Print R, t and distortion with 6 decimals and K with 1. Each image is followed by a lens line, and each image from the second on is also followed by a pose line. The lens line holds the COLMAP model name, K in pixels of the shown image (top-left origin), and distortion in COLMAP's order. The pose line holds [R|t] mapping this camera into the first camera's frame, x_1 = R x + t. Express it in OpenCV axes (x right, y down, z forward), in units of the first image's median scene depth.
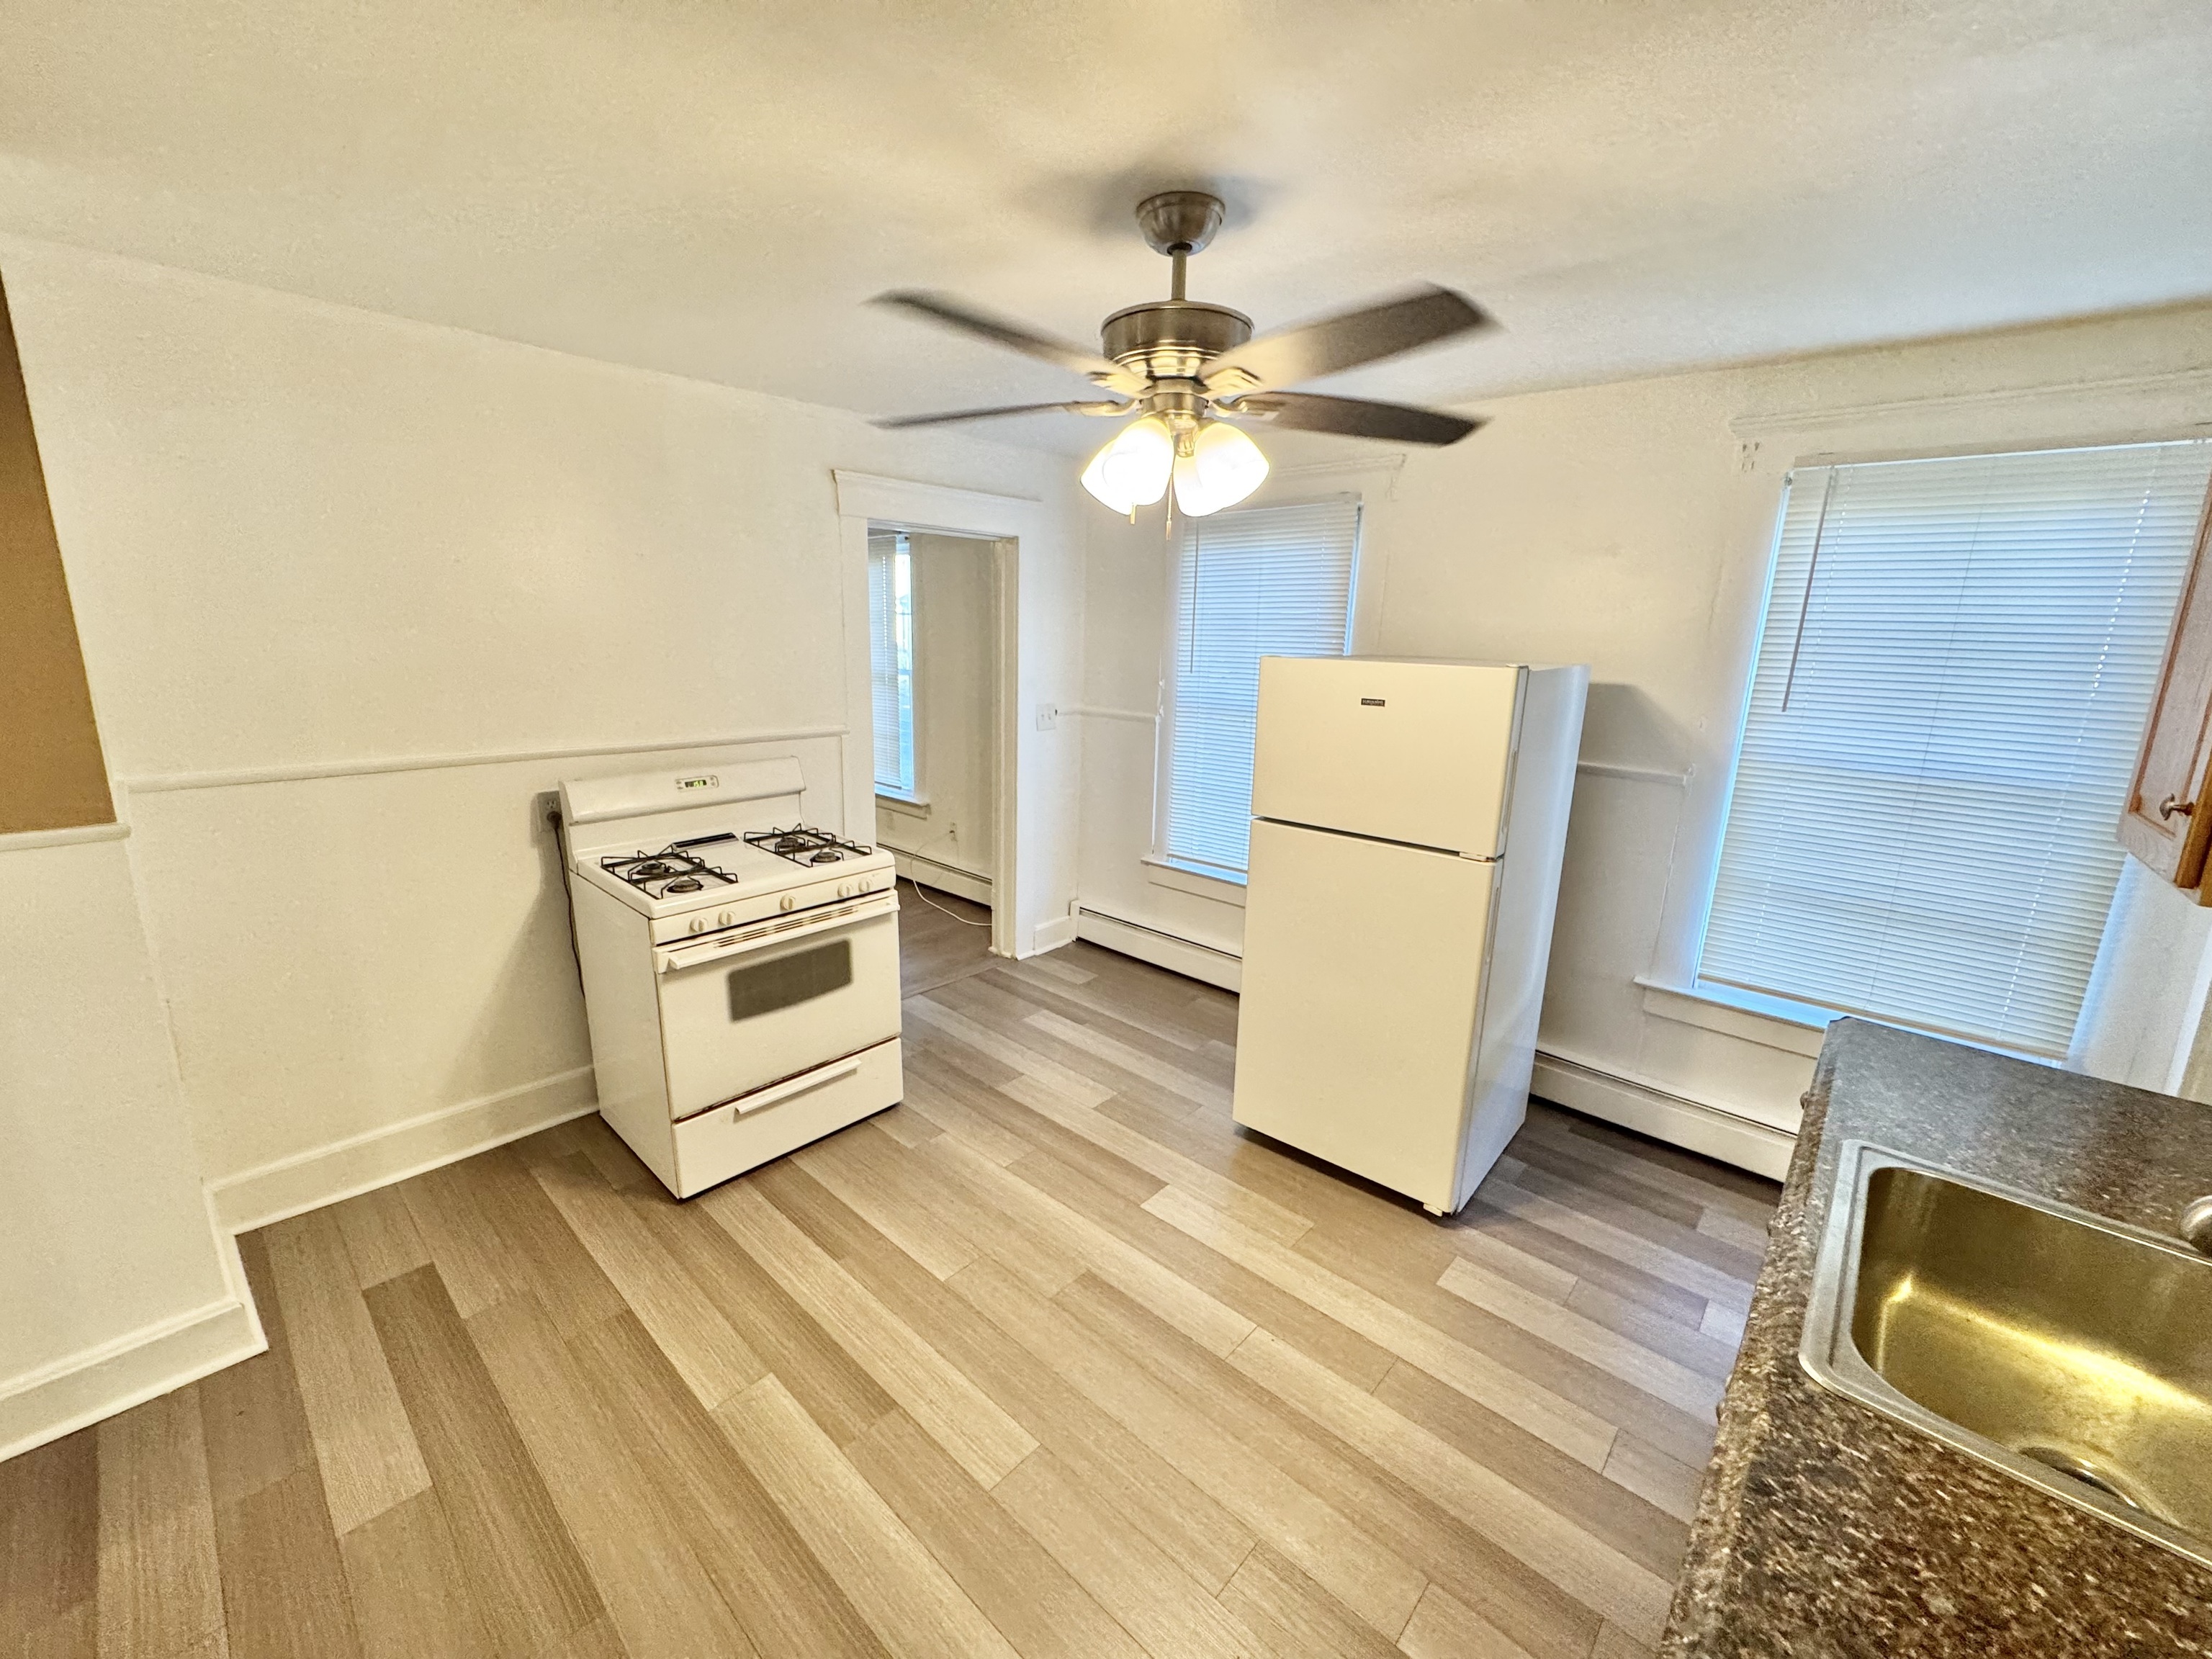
lens RADIAL K [[886.0, 0, 1111.5], [0, 886.0, 827.3], [0, 0, 1]] dist [-0.000516, 0.000046]
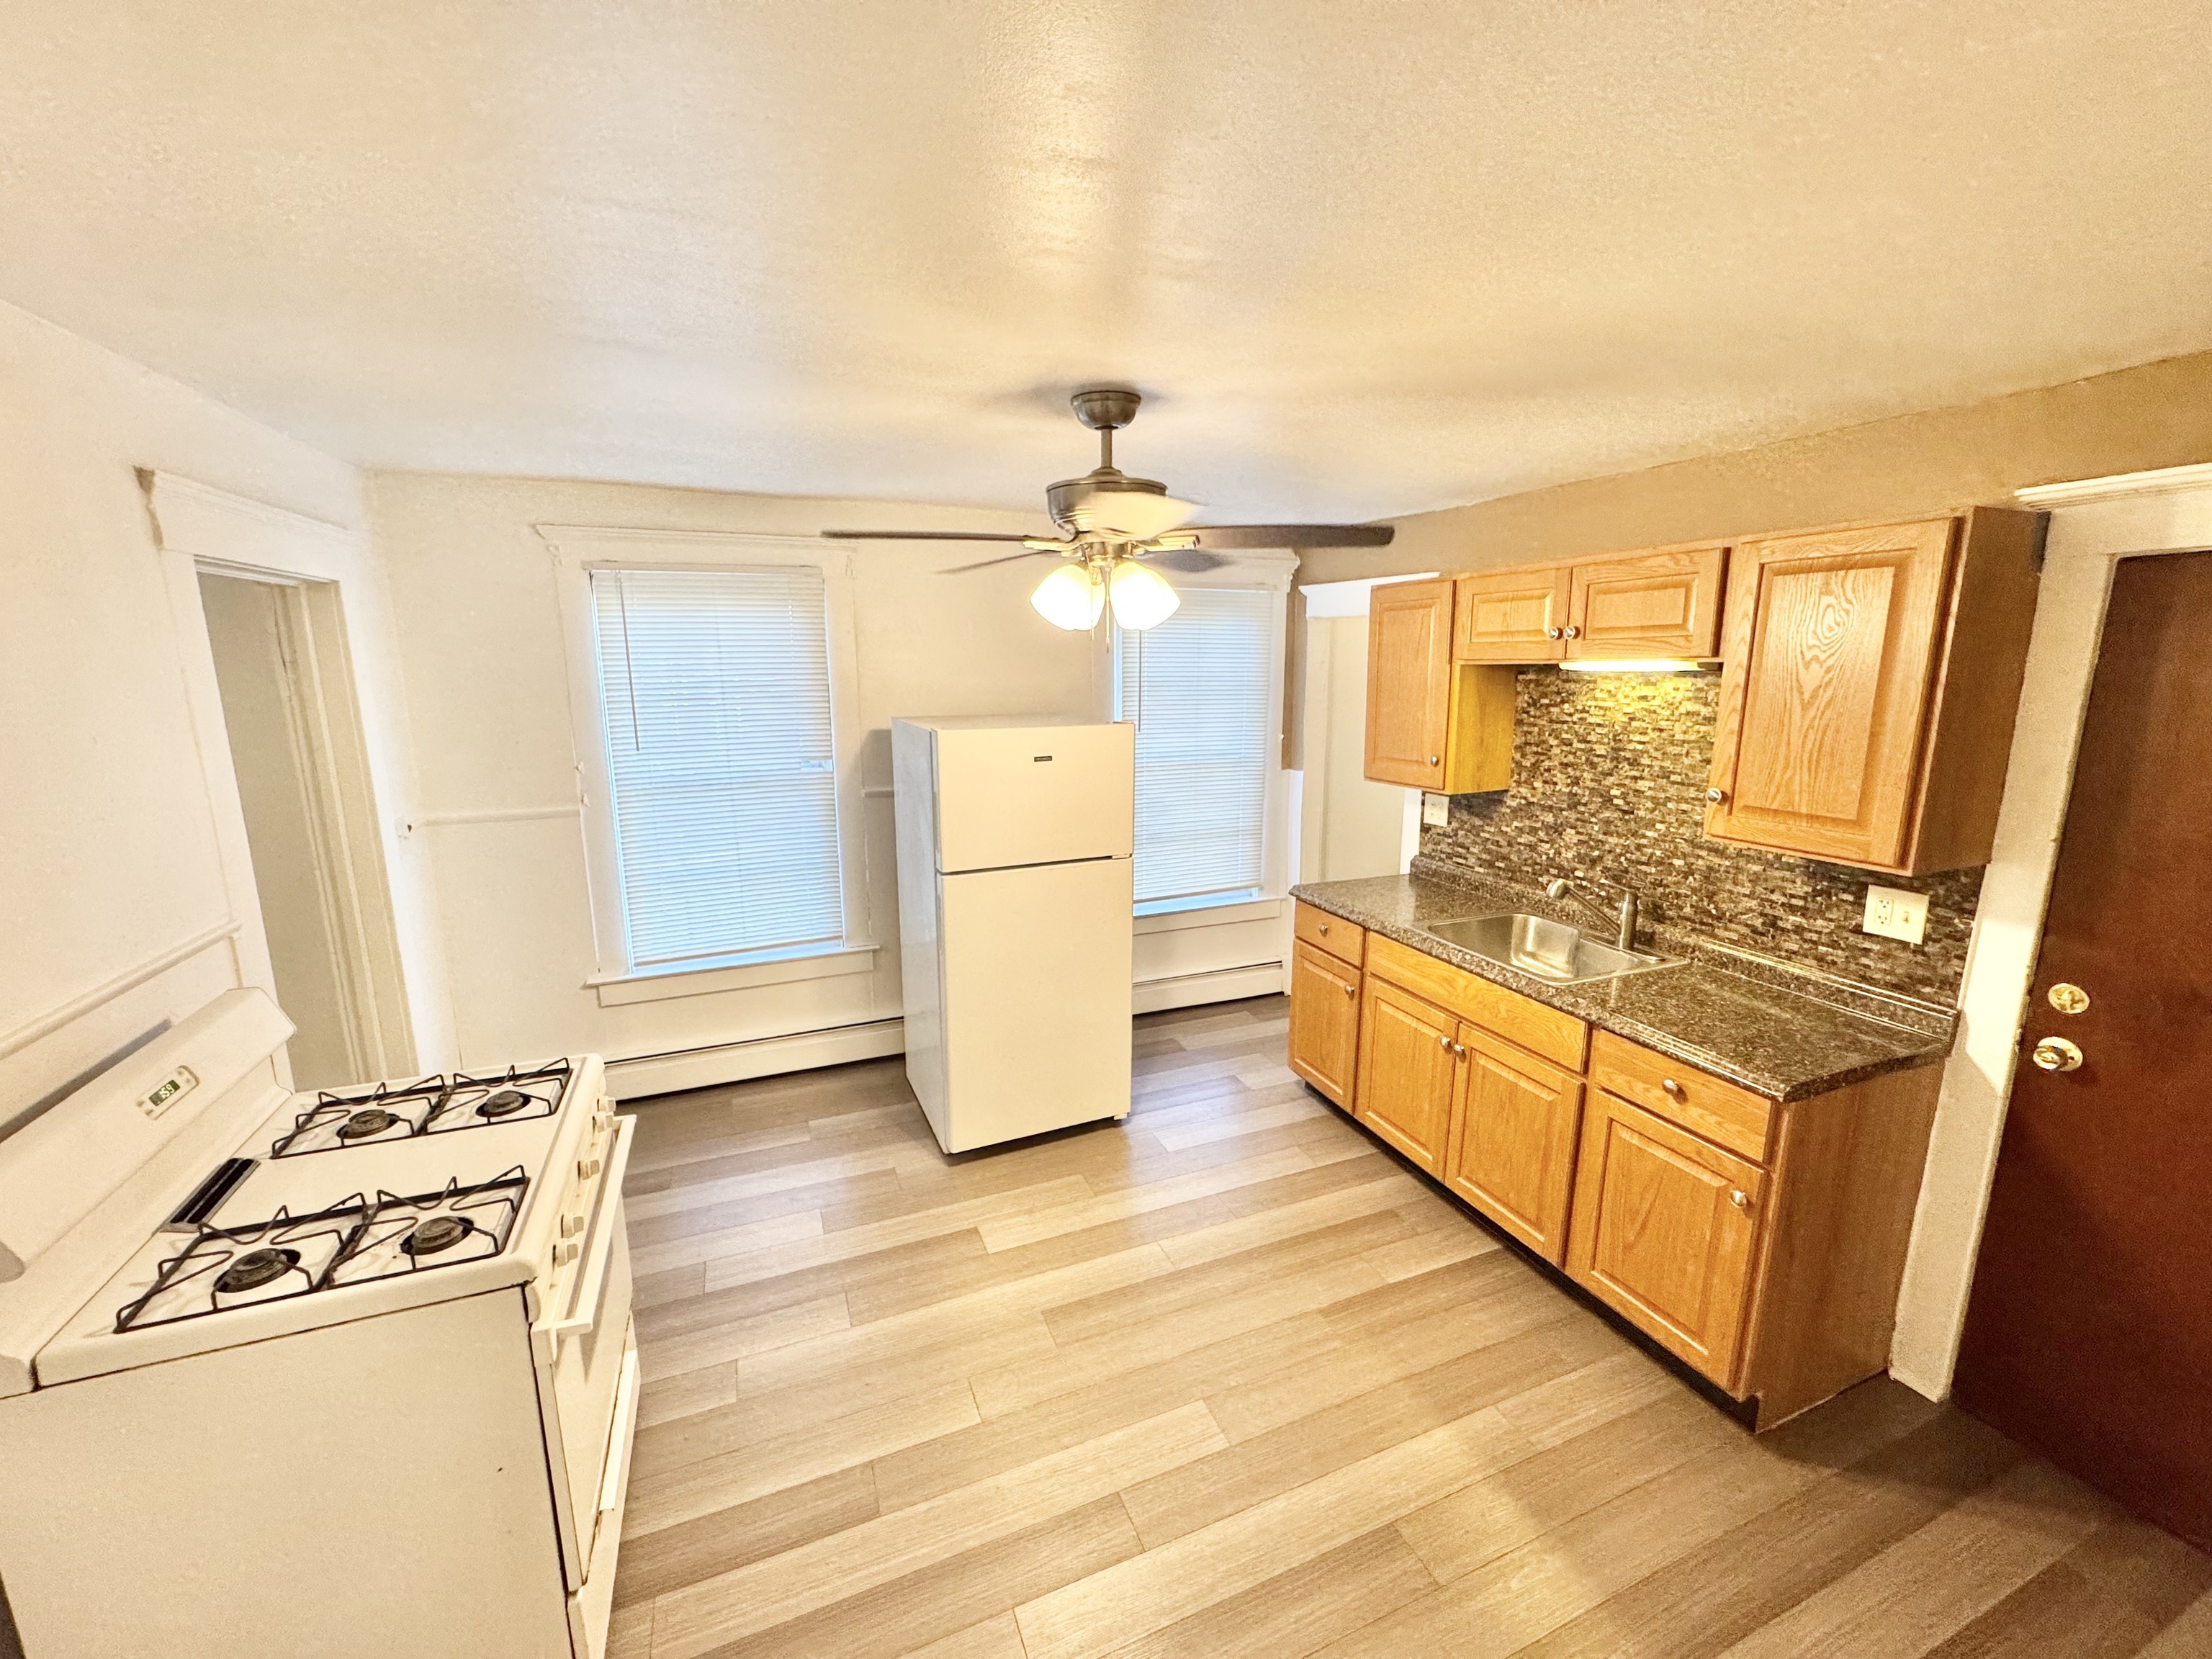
lens RADIAL K [[886.0, 0, 1111.5], [0, 886.0, 827.3], [0, 0, 1]] dist [-0.000516, 0.000046]
pose [[0.423628, -0.203192, 0.882753, -0.797494], [0.207884, 0.970315, 0.123585, -0.181548], [-0.881660, 0.131156, 0.453293, 0.352324]]
